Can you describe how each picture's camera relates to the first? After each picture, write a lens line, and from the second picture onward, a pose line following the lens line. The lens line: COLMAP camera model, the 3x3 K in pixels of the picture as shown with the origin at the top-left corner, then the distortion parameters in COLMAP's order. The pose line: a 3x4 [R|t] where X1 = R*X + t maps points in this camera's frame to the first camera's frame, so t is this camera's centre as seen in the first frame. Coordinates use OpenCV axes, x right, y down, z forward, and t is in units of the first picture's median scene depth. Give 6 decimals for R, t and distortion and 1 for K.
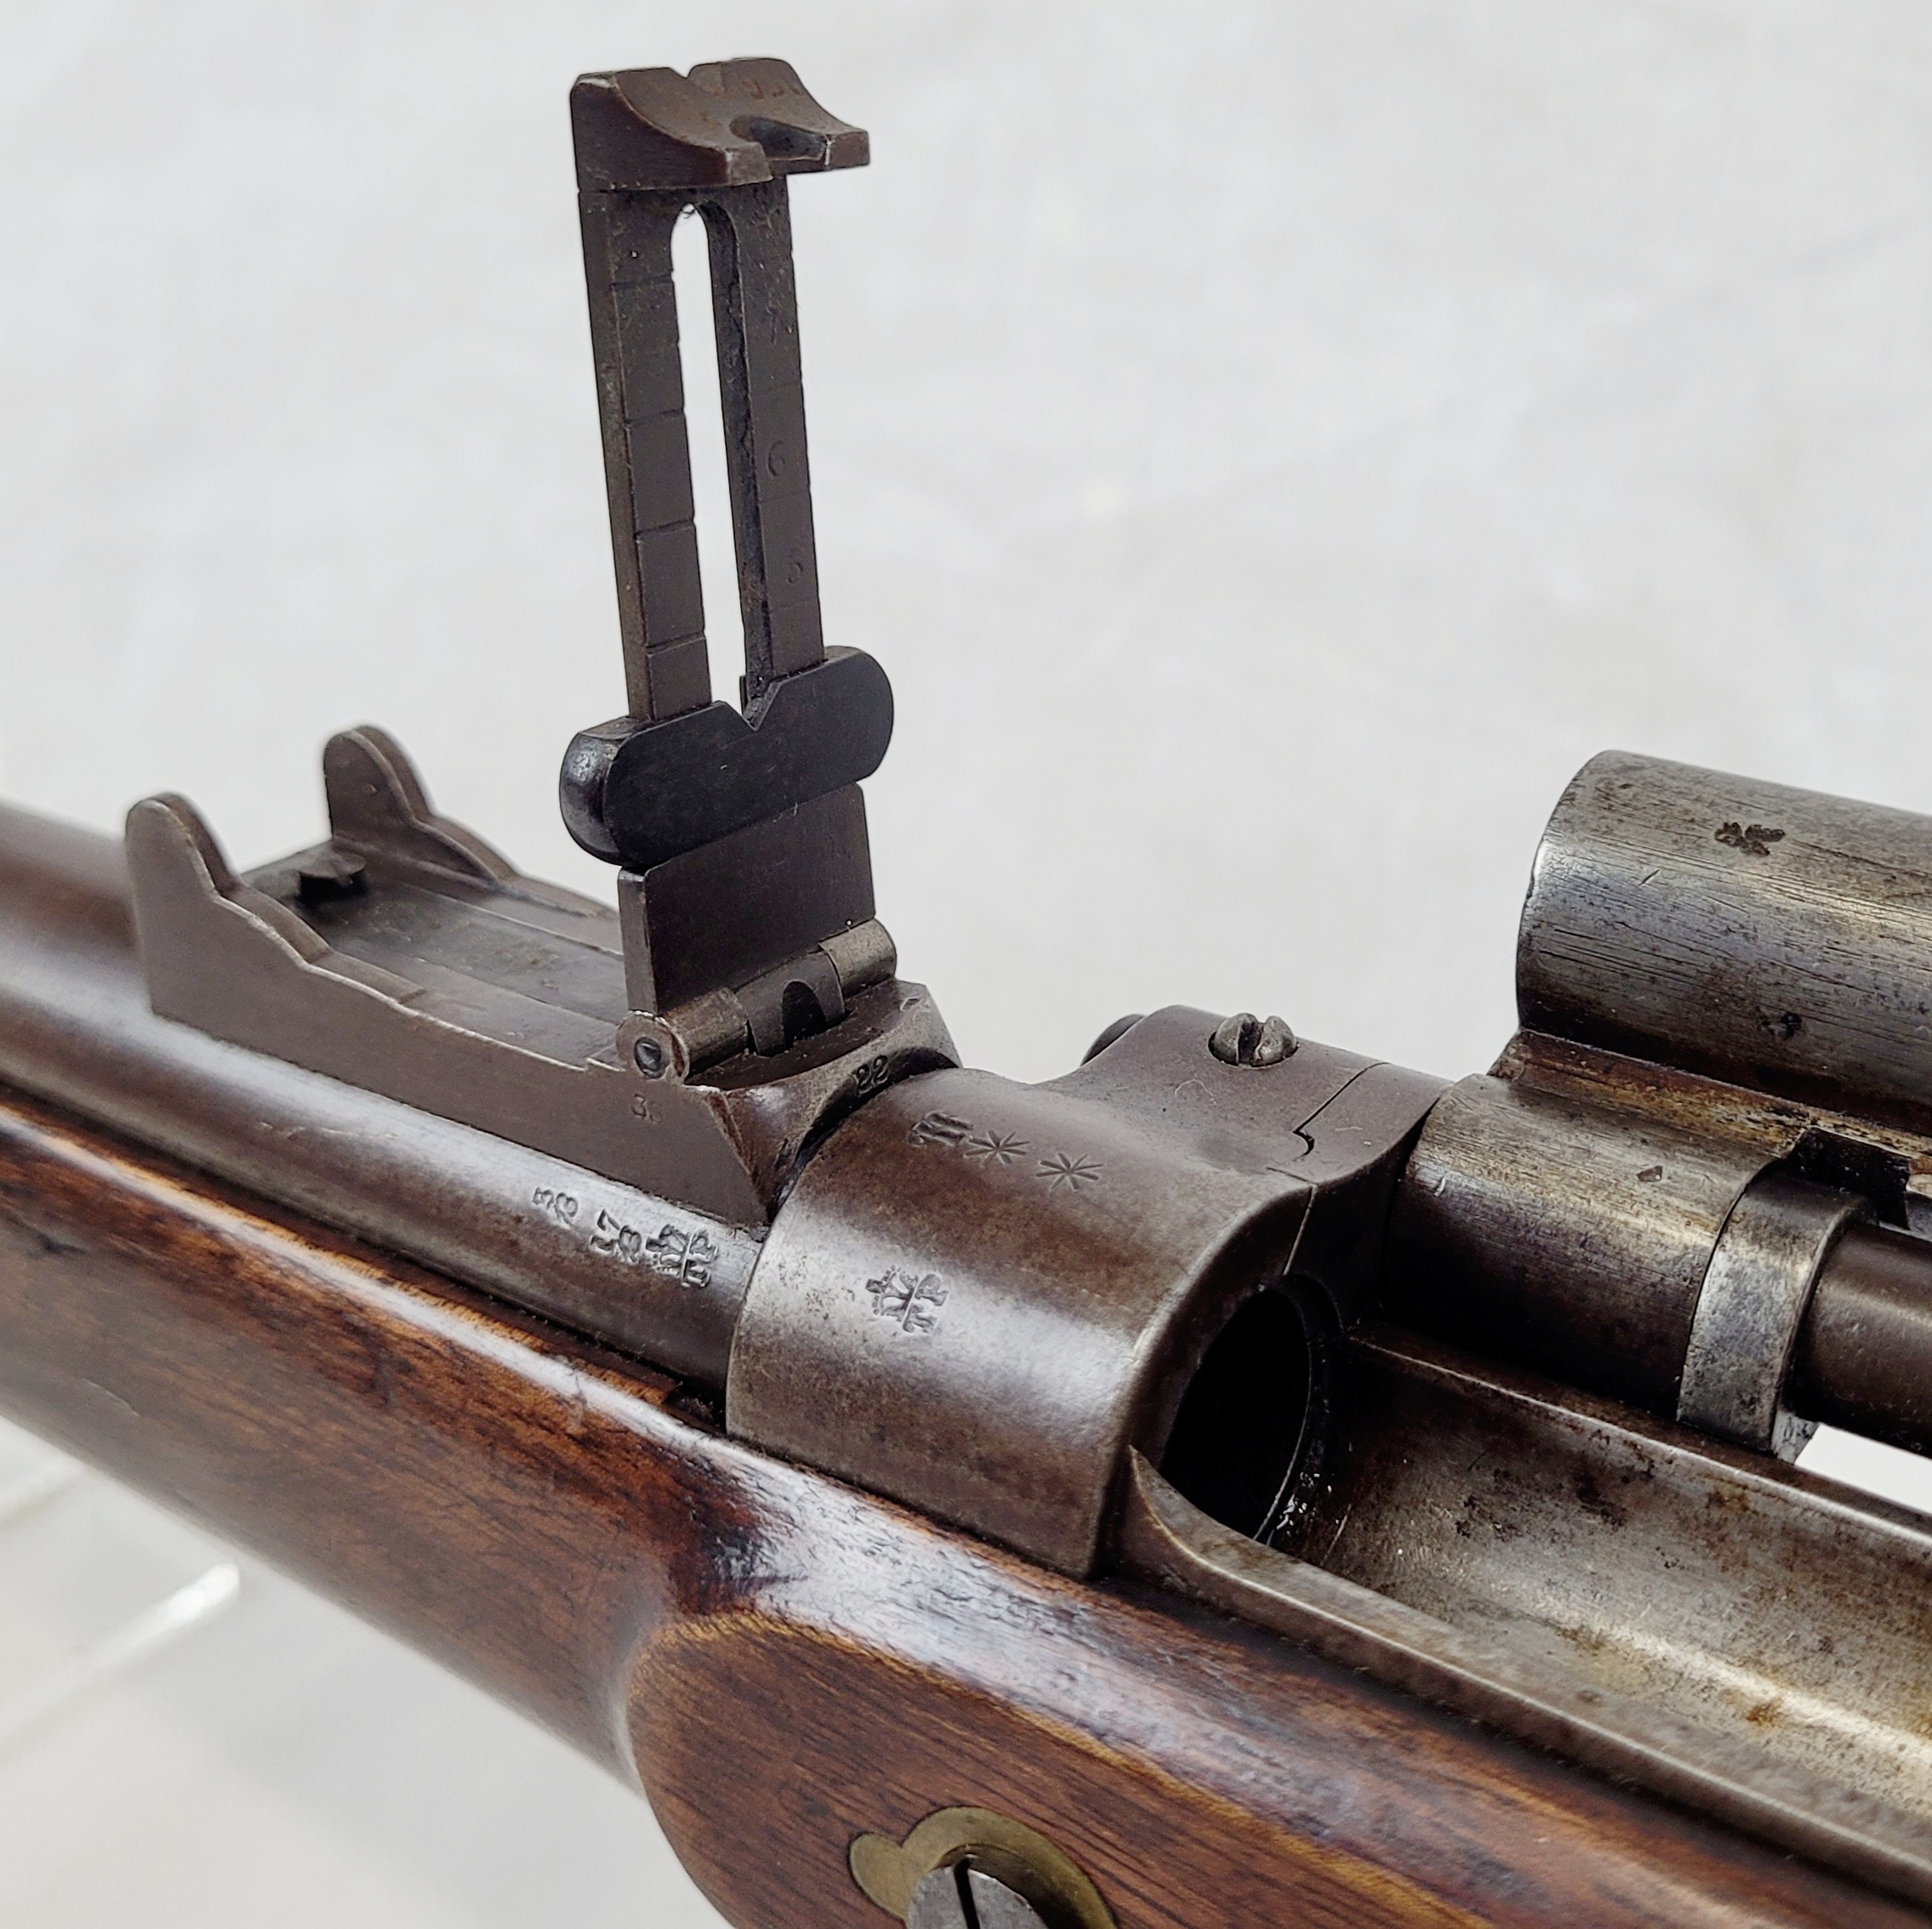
lens RADIAL K [[2818.4, 0, 911.4], [0, 2818.4, 958.5], [0, 0, 1]] dist [-0.049826, 0.174154]
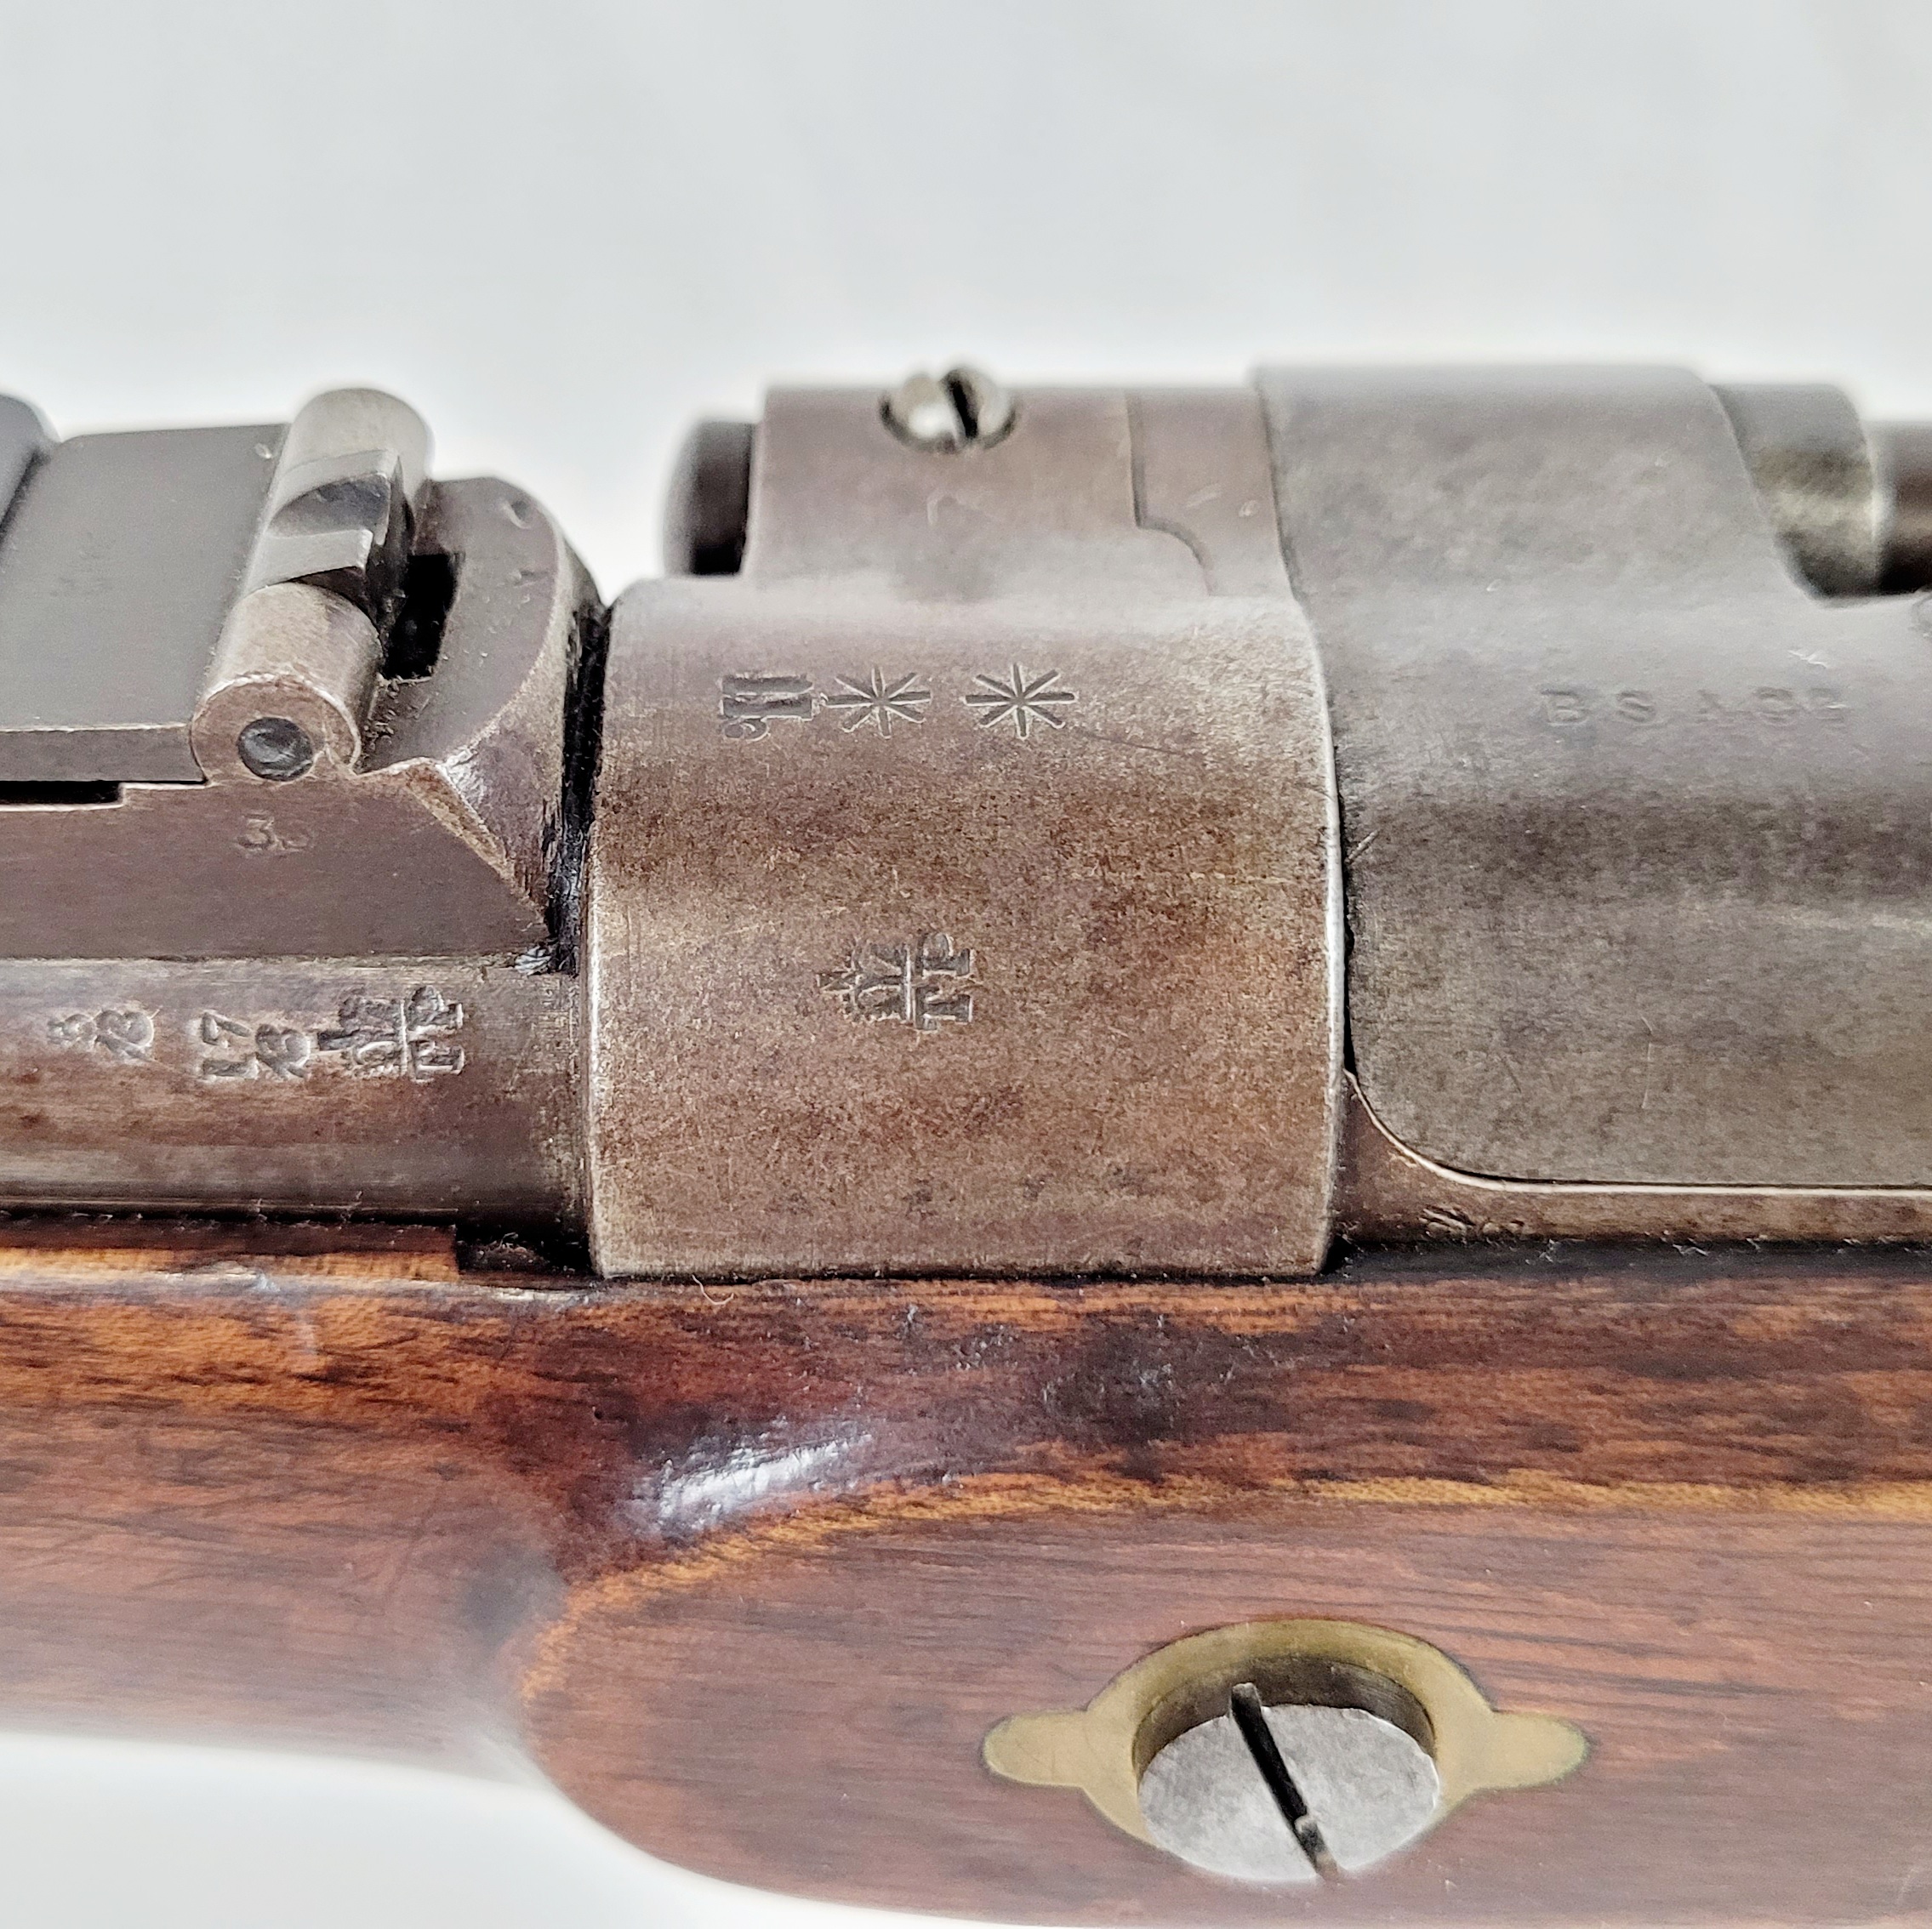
lens RADIAL K [[2924.2, 0, 896.1], [0, 2924.2, 1082.8], [0, 0, 1]] dist [-0.043708, -0.054600]
pose [[0.809463, -0.392217, 0.436962, -0.289045], [0.238792, 0.899756, 0.365263, -0.093695], [-0.536421, -0.191323, 0.821978, 0.459216]]
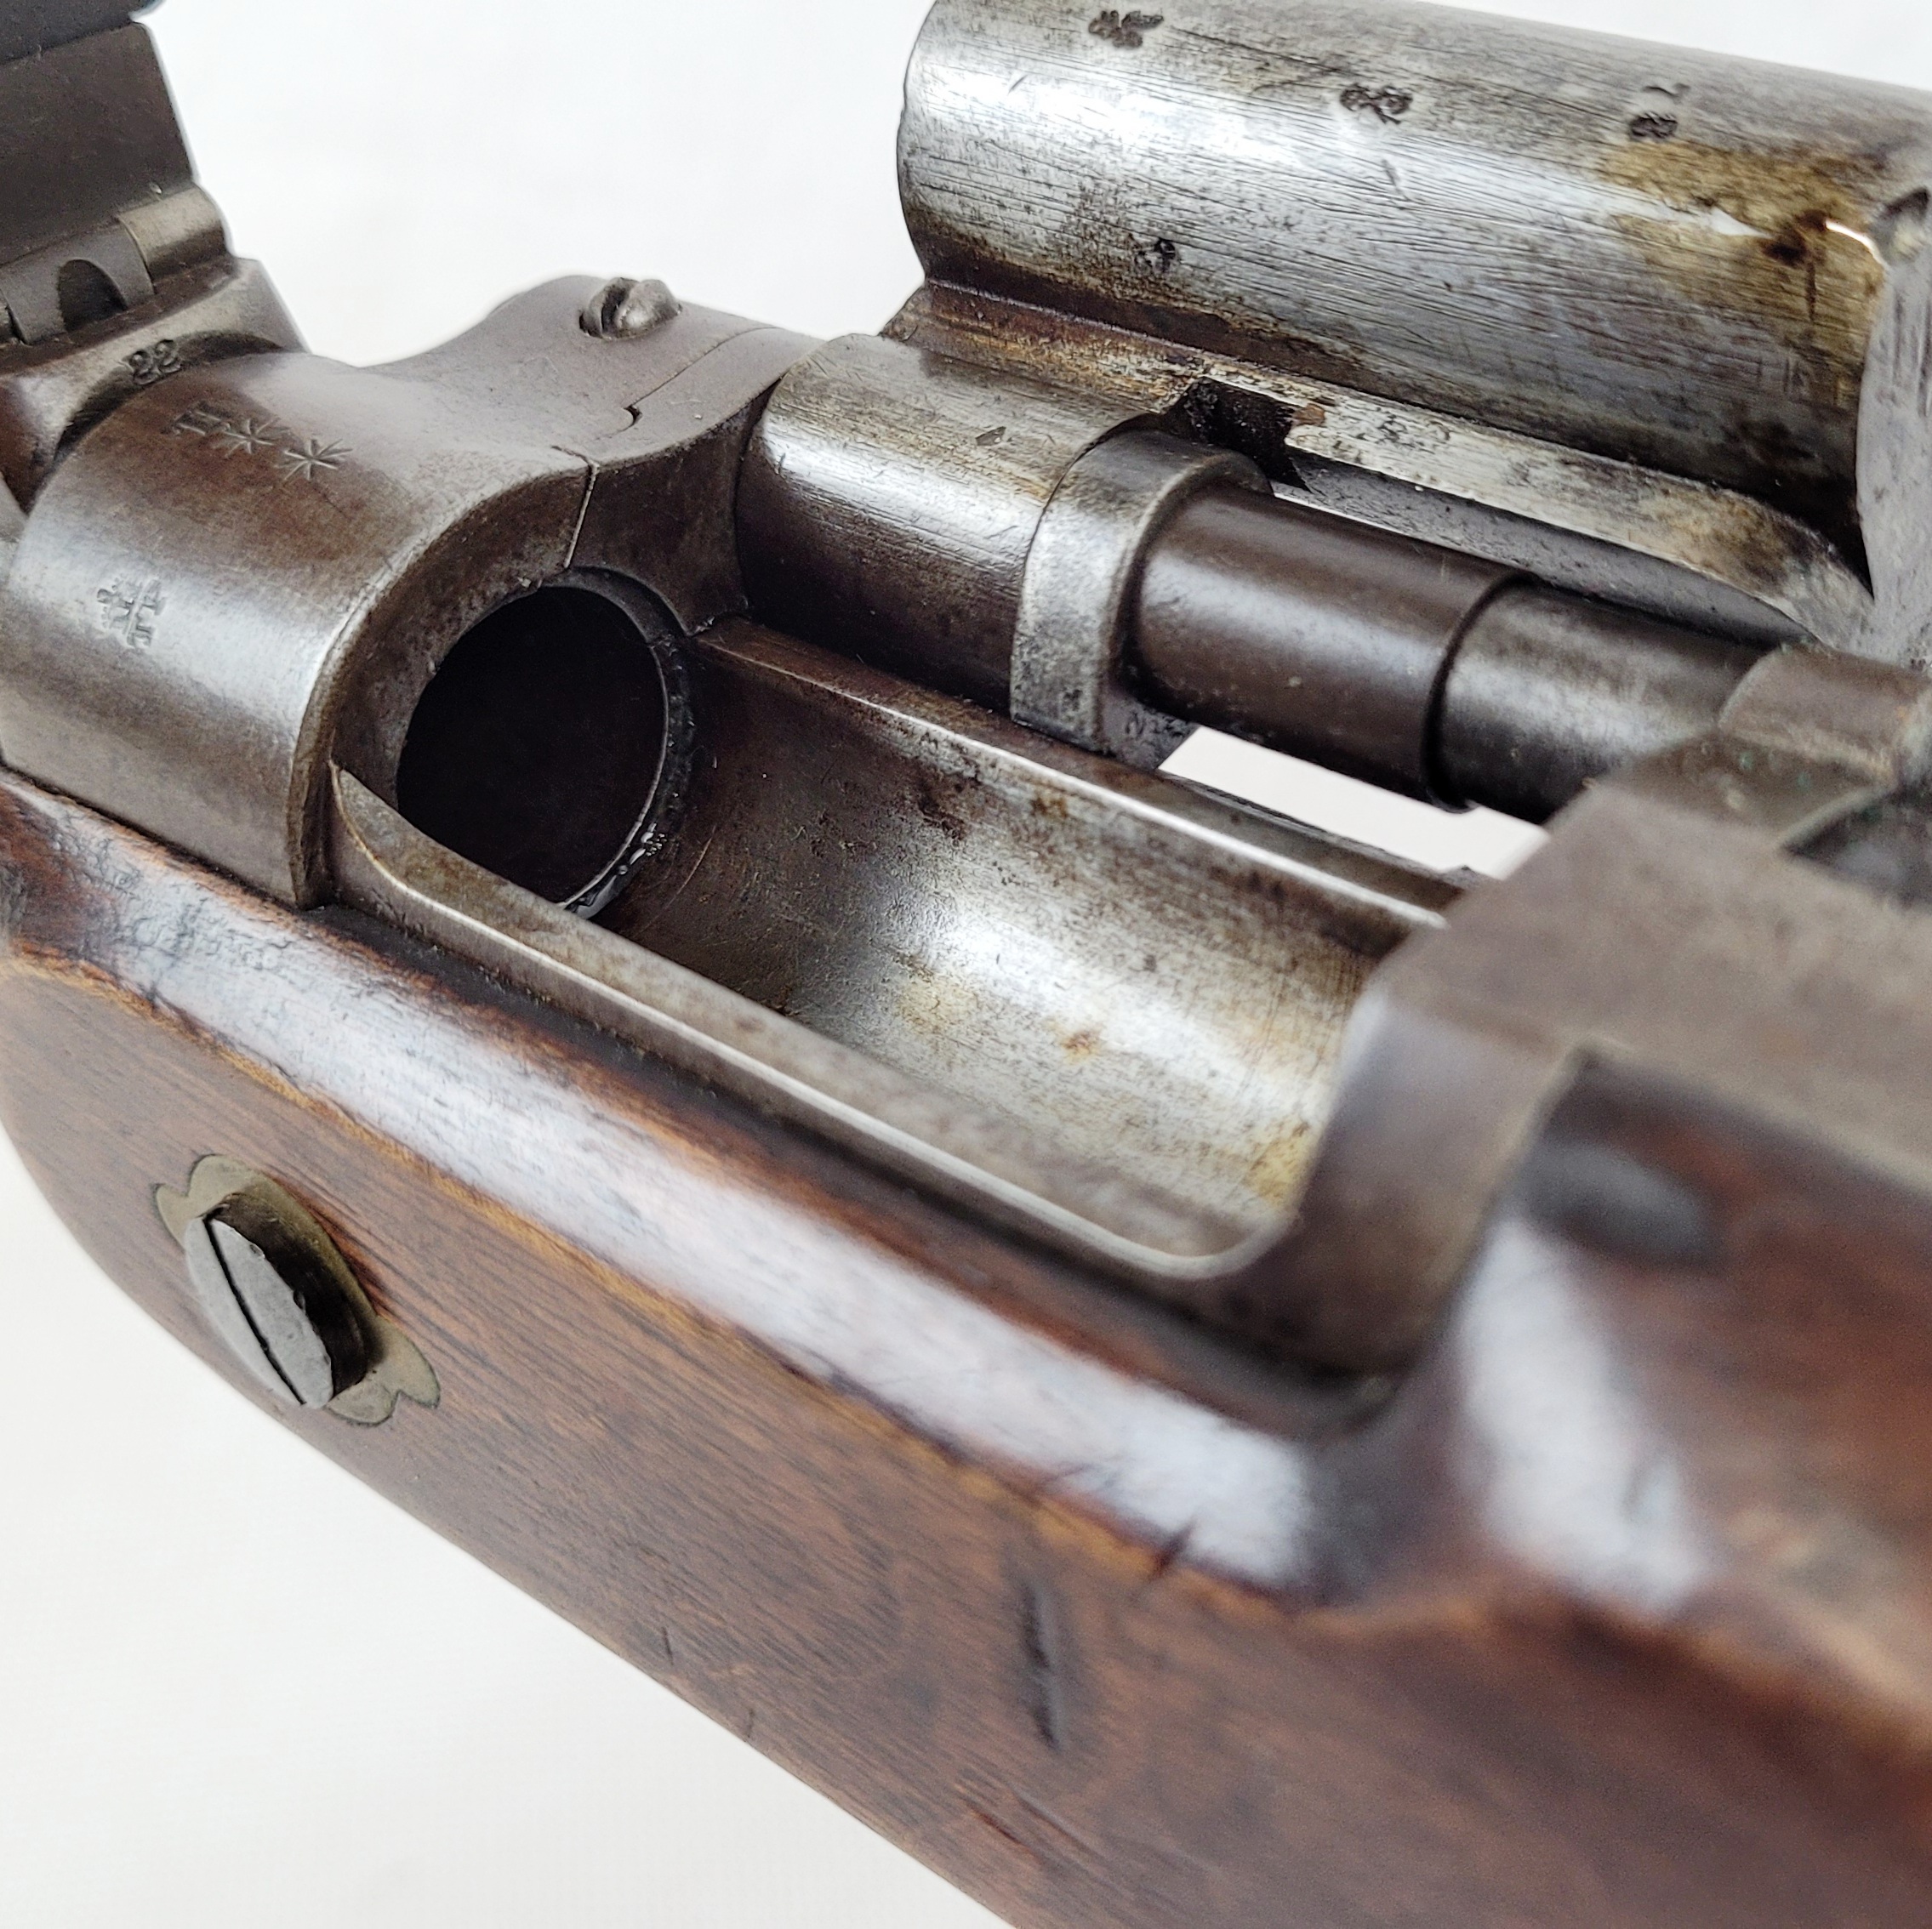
lens RADIAL K [[2818.4, 0, 911.4], [0, 2818.4, 958.5], [0, 0, 1]] dist [-0.049826, 0.174154]
pose [[0.995587, -0.021943, -0.091240, 0.319246], [0.041489, 0.975015, 0.218228, 0.044187], [0.084172, -0.221051, 0.971623, 0.126937]]
